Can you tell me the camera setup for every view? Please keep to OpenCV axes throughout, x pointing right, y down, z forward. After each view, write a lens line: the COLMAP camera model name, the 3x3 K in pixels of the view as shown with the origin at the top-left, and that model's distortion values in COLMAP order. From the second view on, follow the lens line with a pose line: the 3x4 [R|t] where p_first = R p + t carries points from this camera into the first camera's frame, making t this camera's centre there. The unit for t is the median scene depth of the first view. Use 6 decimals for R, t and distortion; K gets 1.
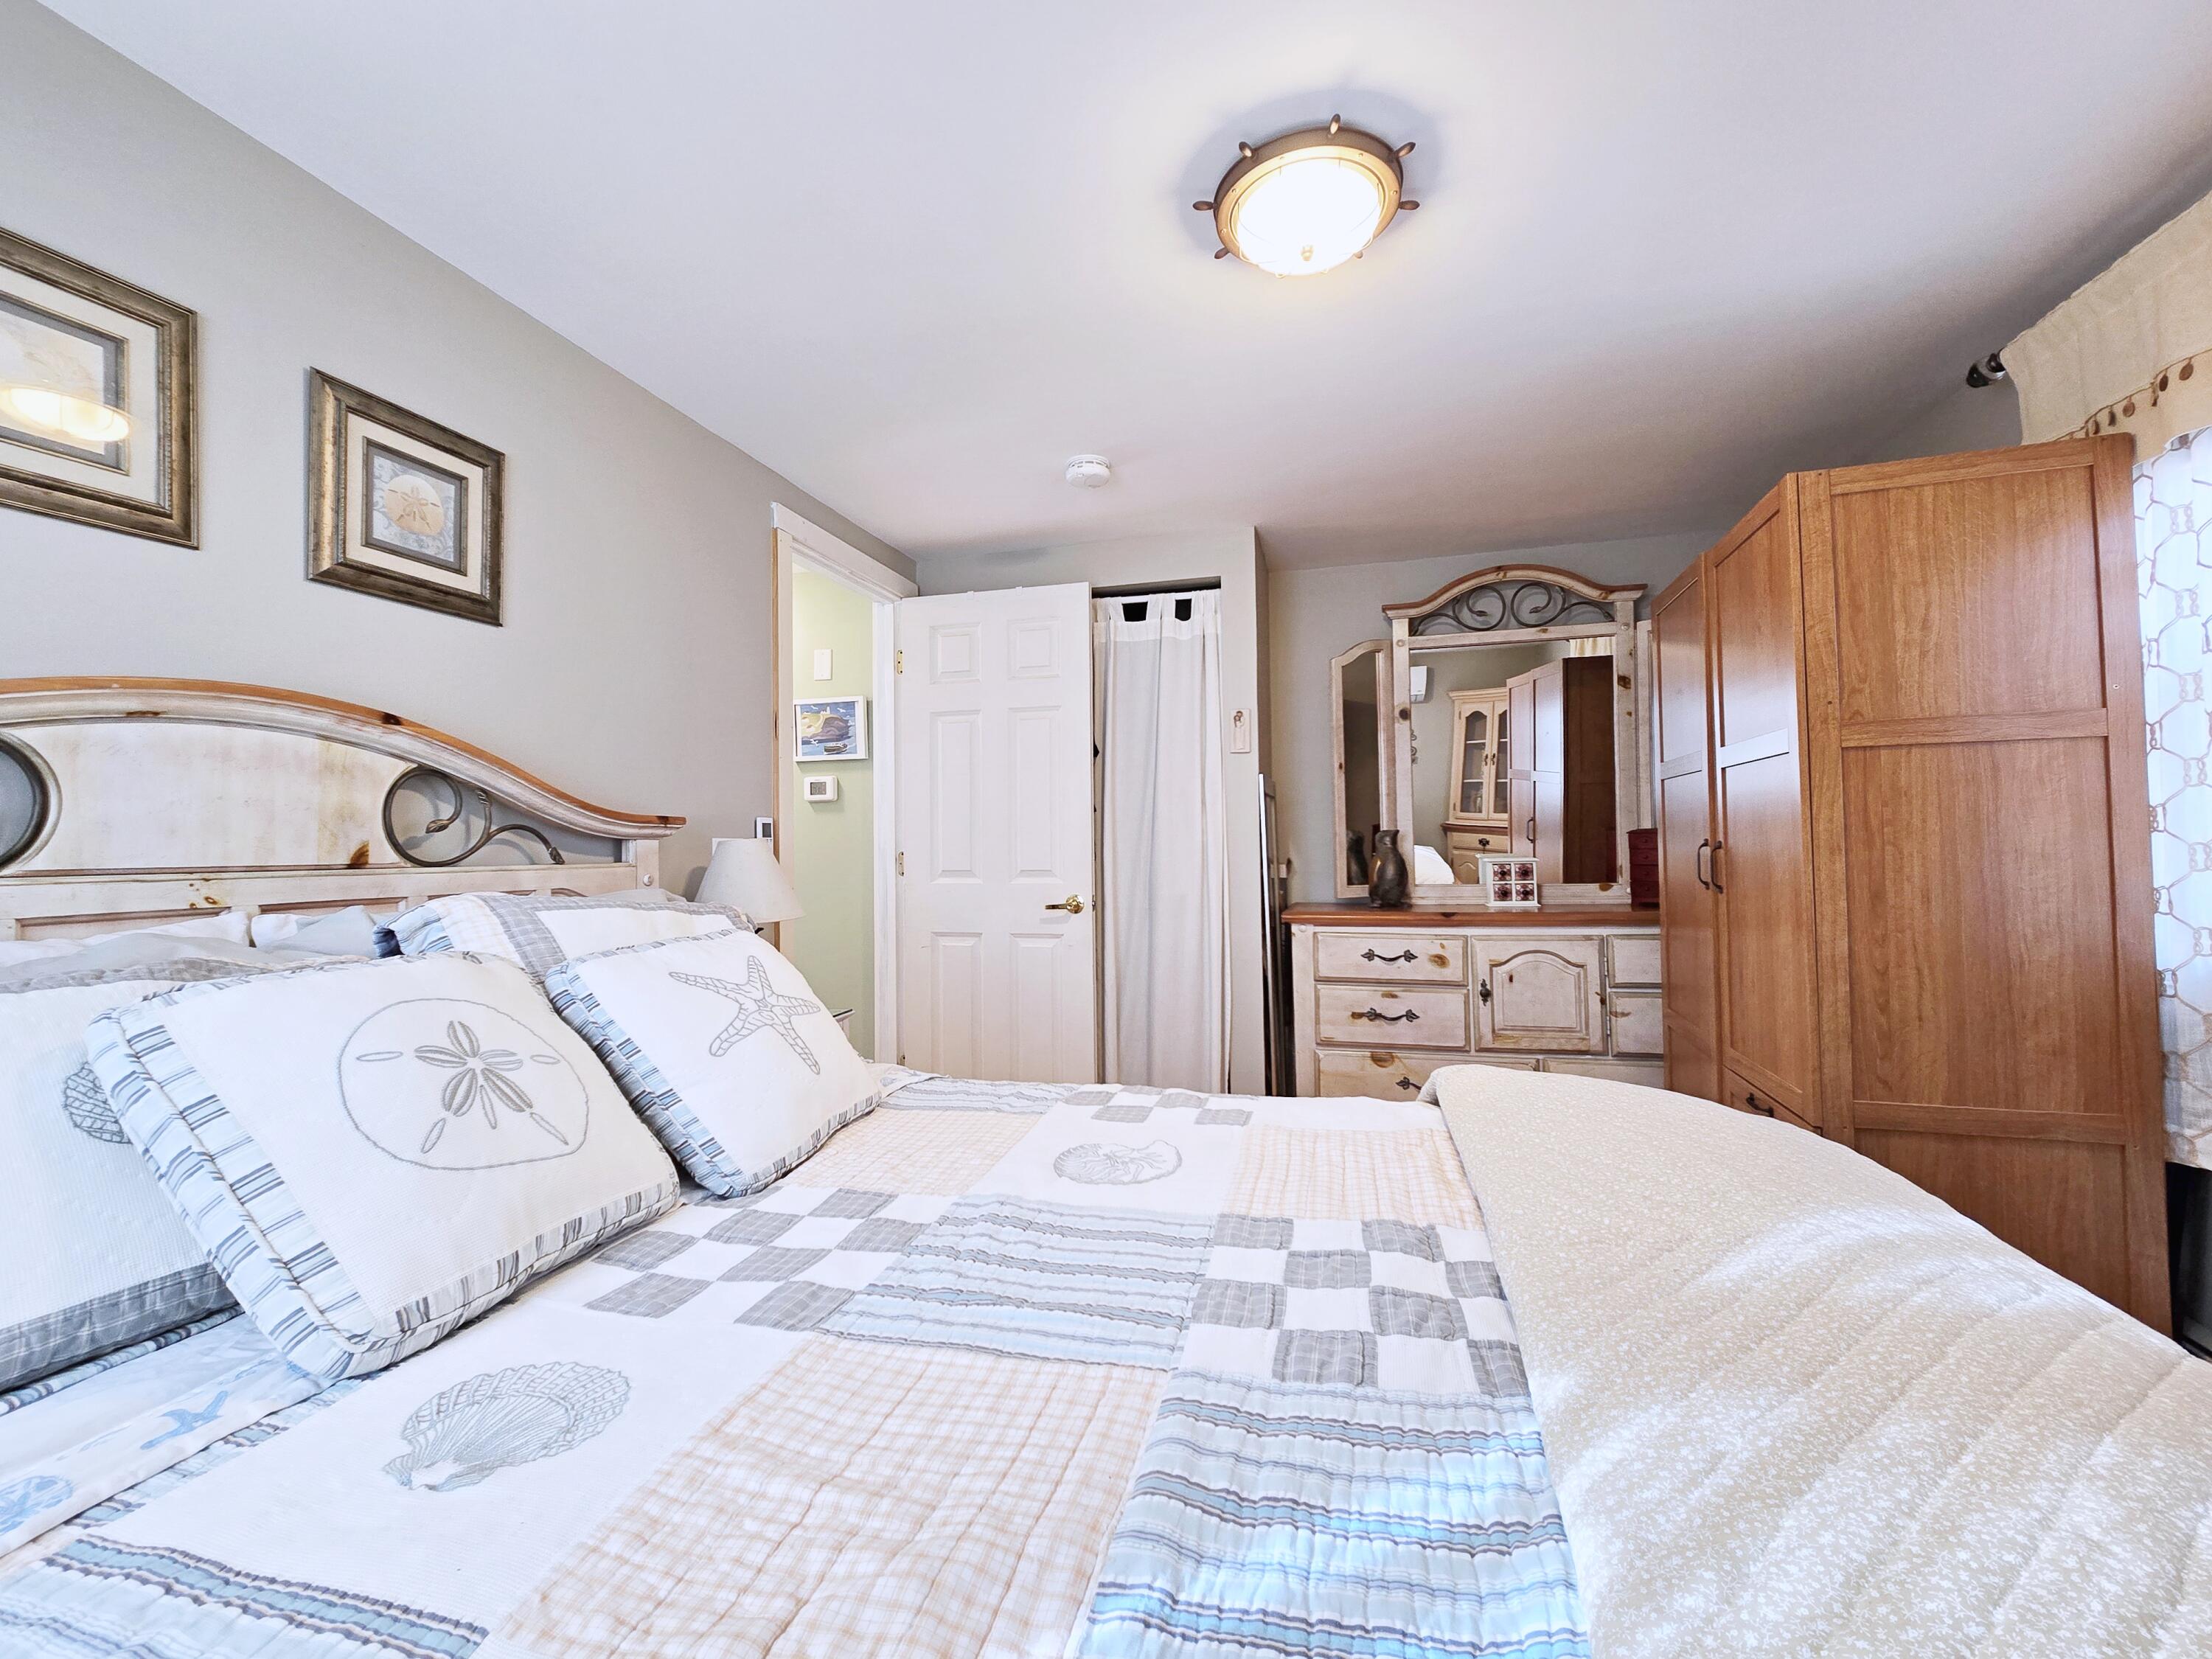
lens RADIAL K [[910.0, 0, 1111.3], [0, 910.0, 817.9], [0, 0, 1]] dist [0.006242, 0.000231]
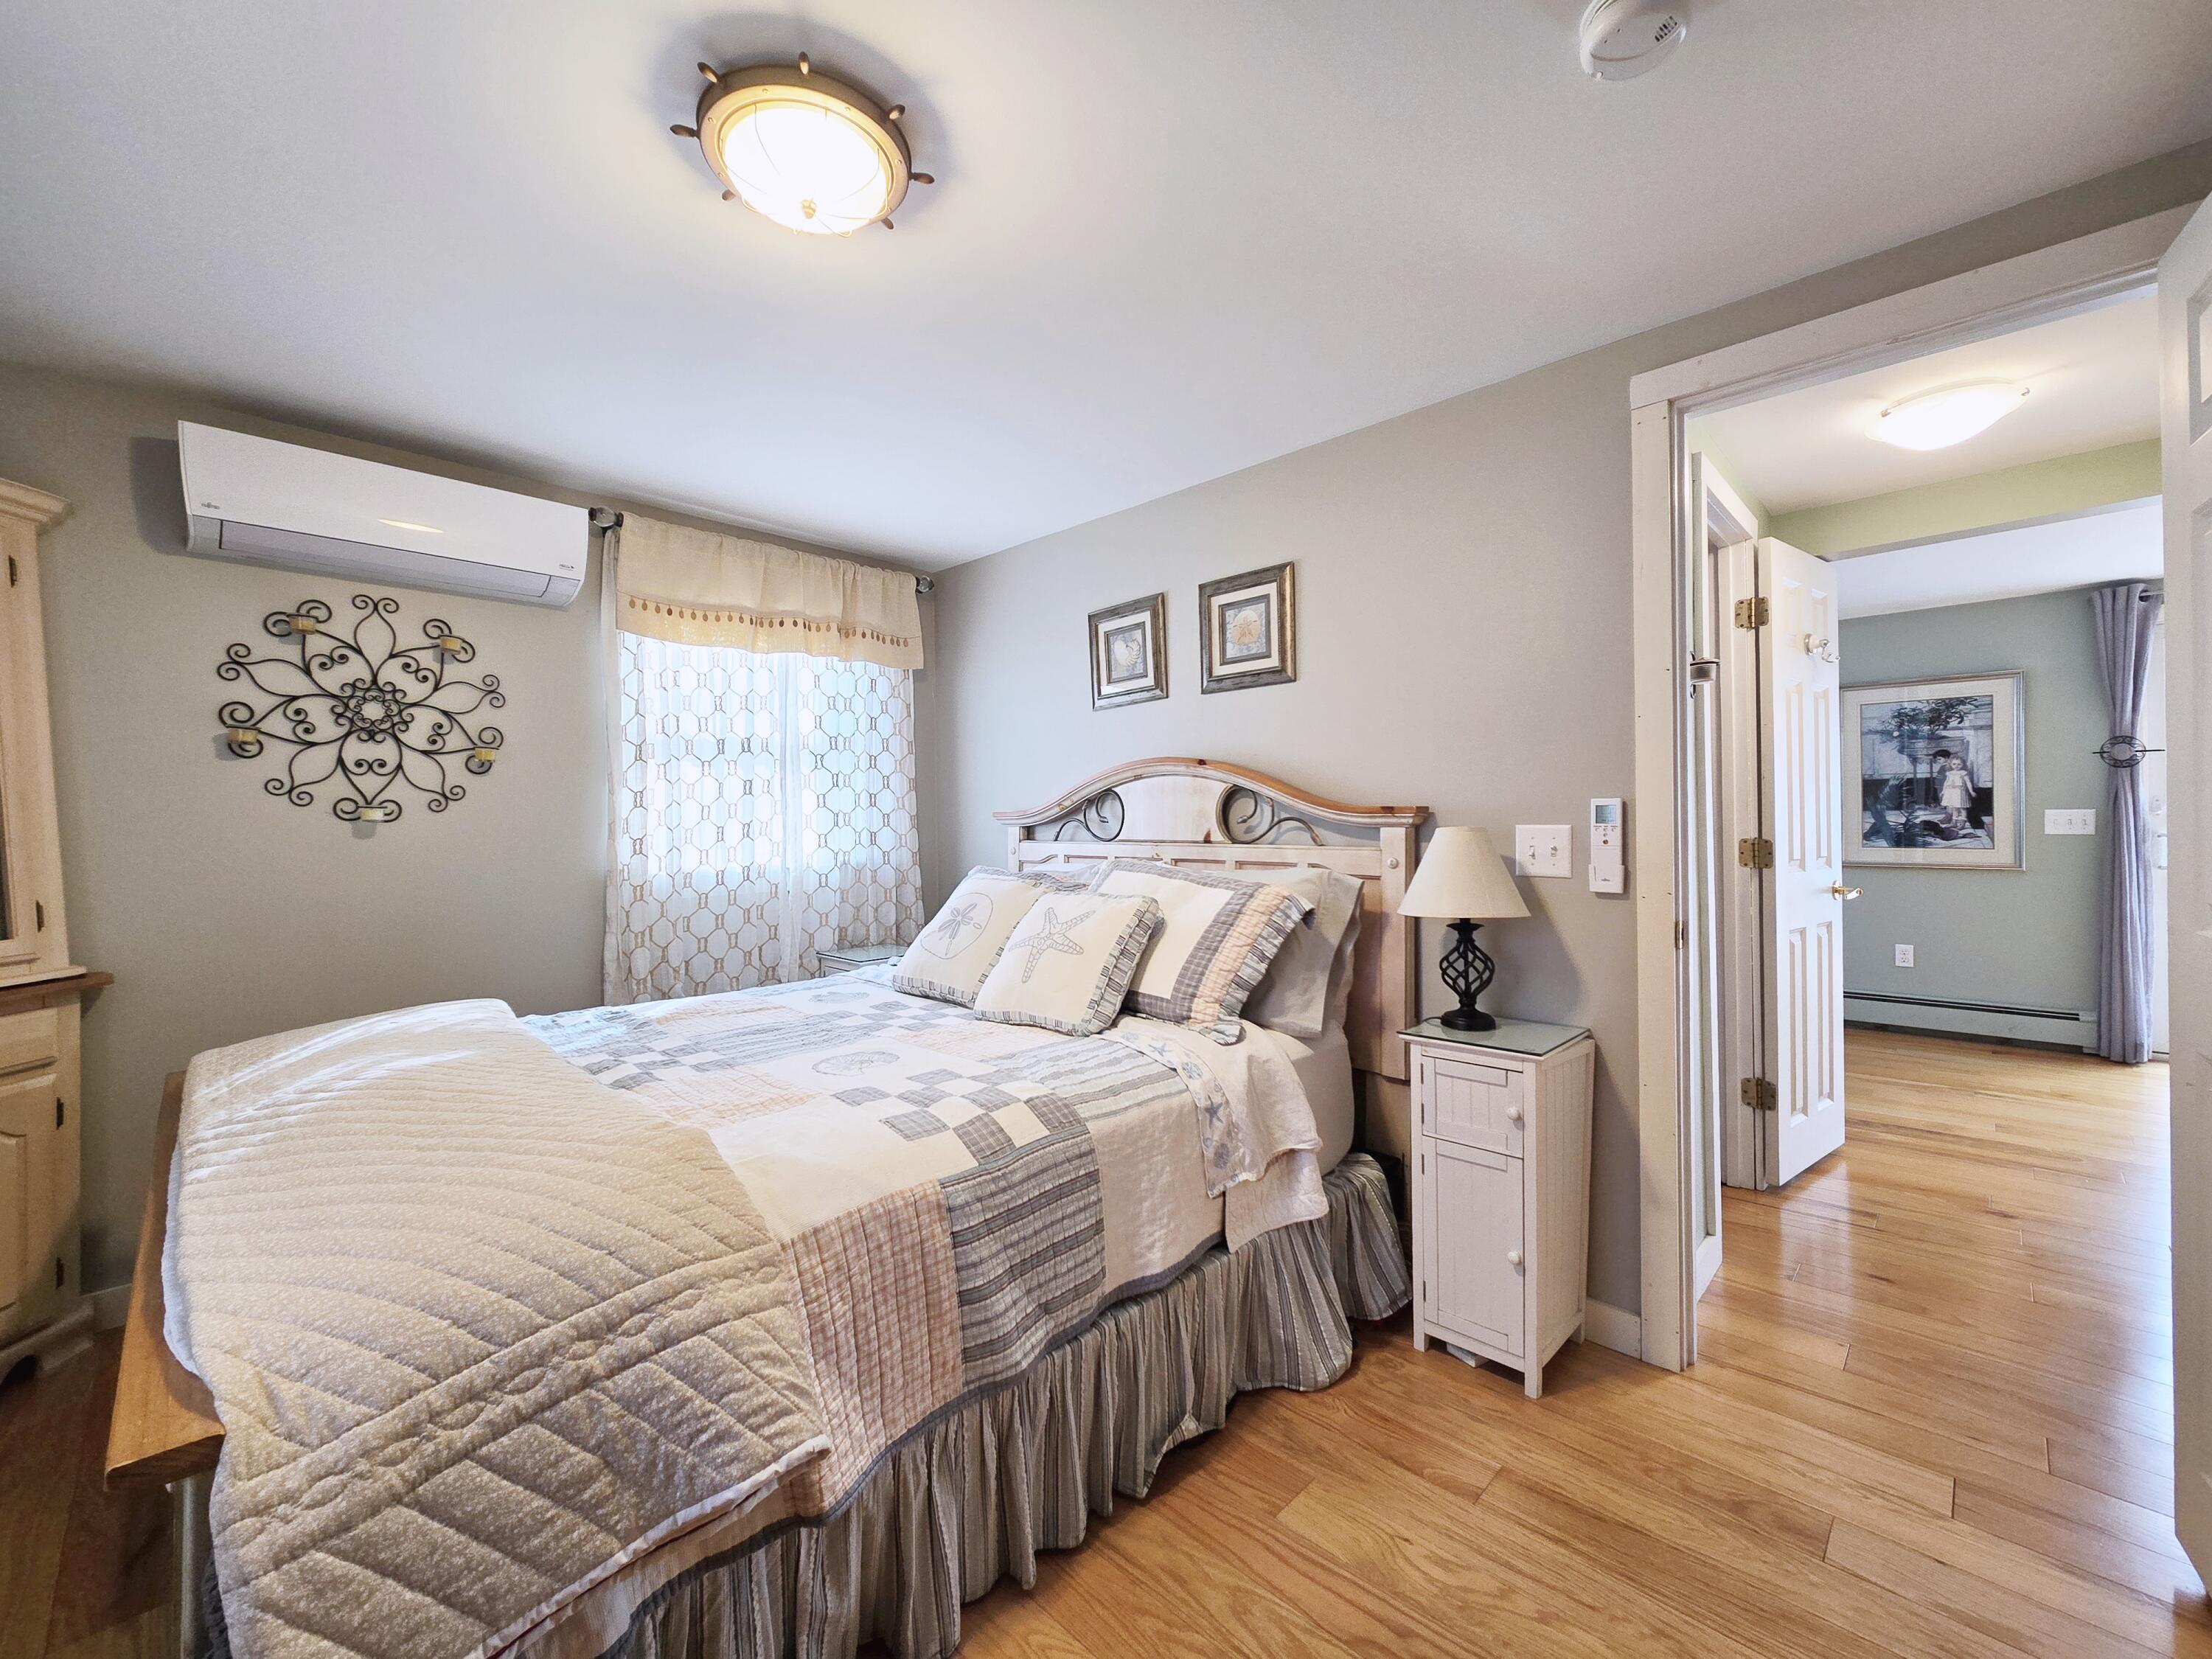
lens RADIAL K [[910.0, 0, 1111.3], [0, 910.0, 817.9], [0, 0, 1]] dist [0.006242, 0.000231]
pose [[-0.501507, 0.013430, -0.865049, 0.888278], [0.038428, 0.999238, -0.006765, 0.008674], [0.864300, -0.036635, -0.501641, 1.766988]]
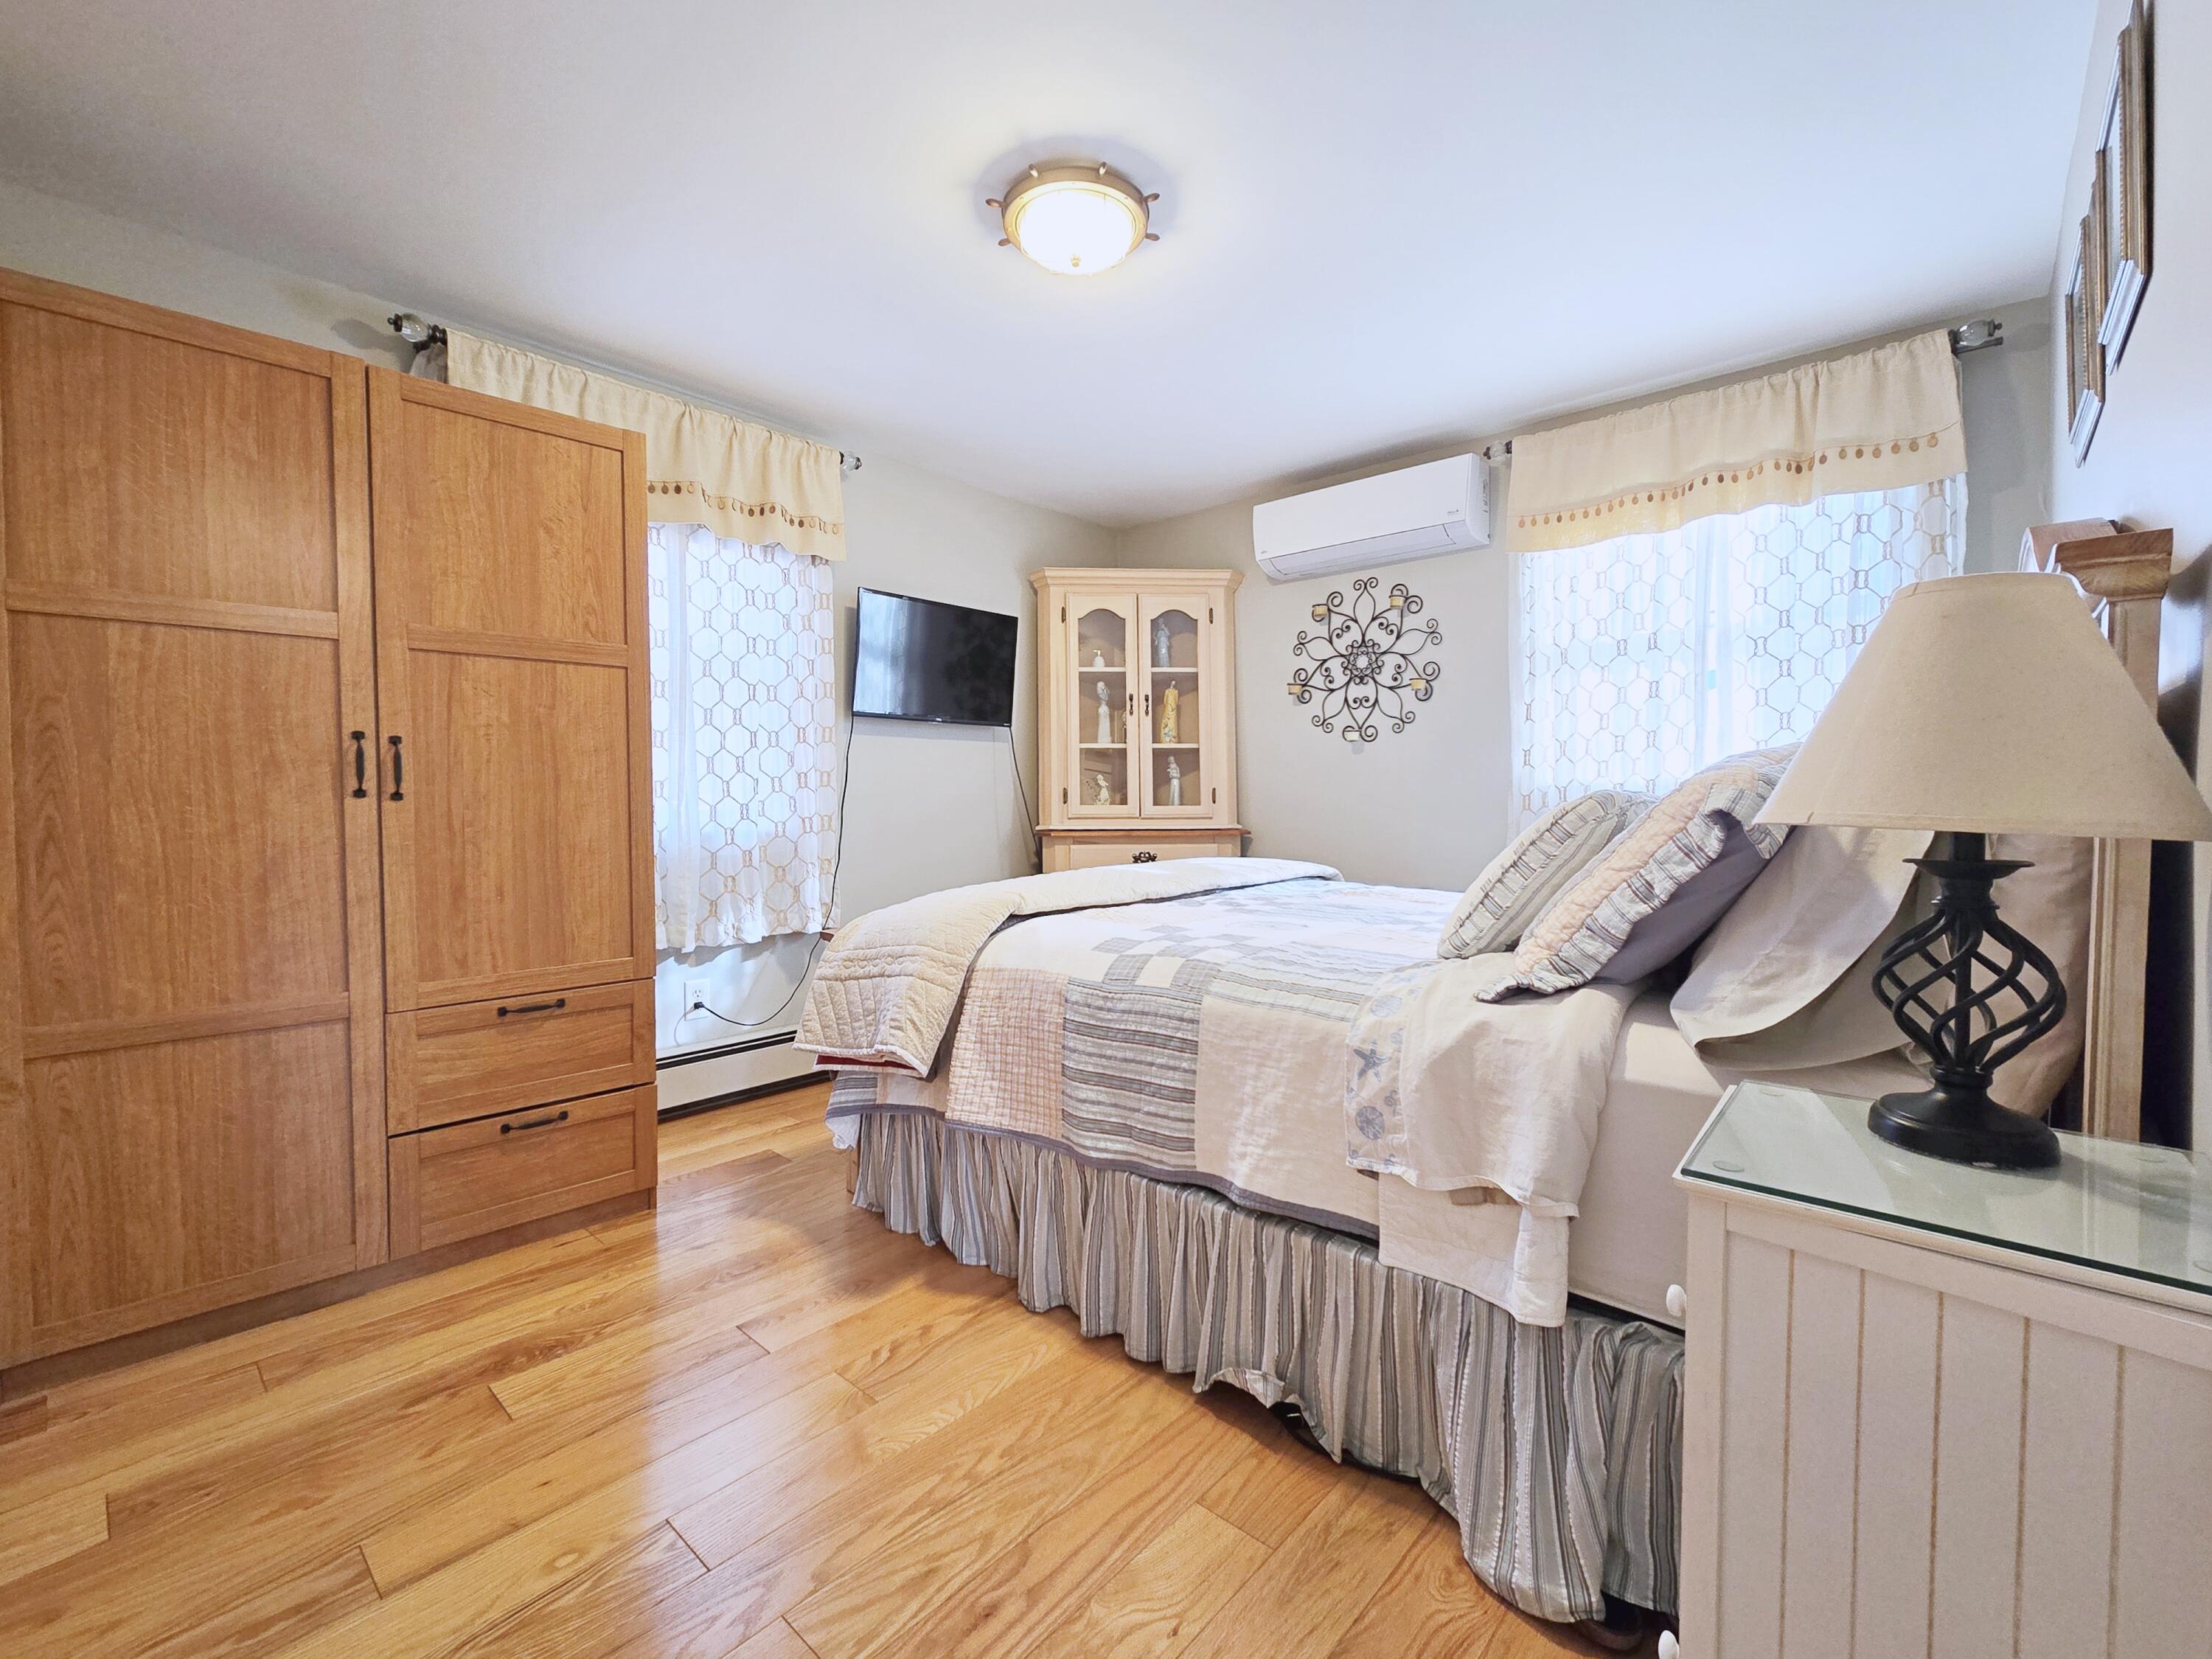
lens RADIAL K [[943.5, 0, 1110.4], [0, 943.5, 819.5], [0, 0, 1]] dist [0.000216, -0.000578]
pose [[-0.886474, 0.005660, 0.462744, -0.437250], [0.003433, 0.999978, -0.005653, 0.164964], [-0.462766, -0.003423, -0.886474, 2.204867]]
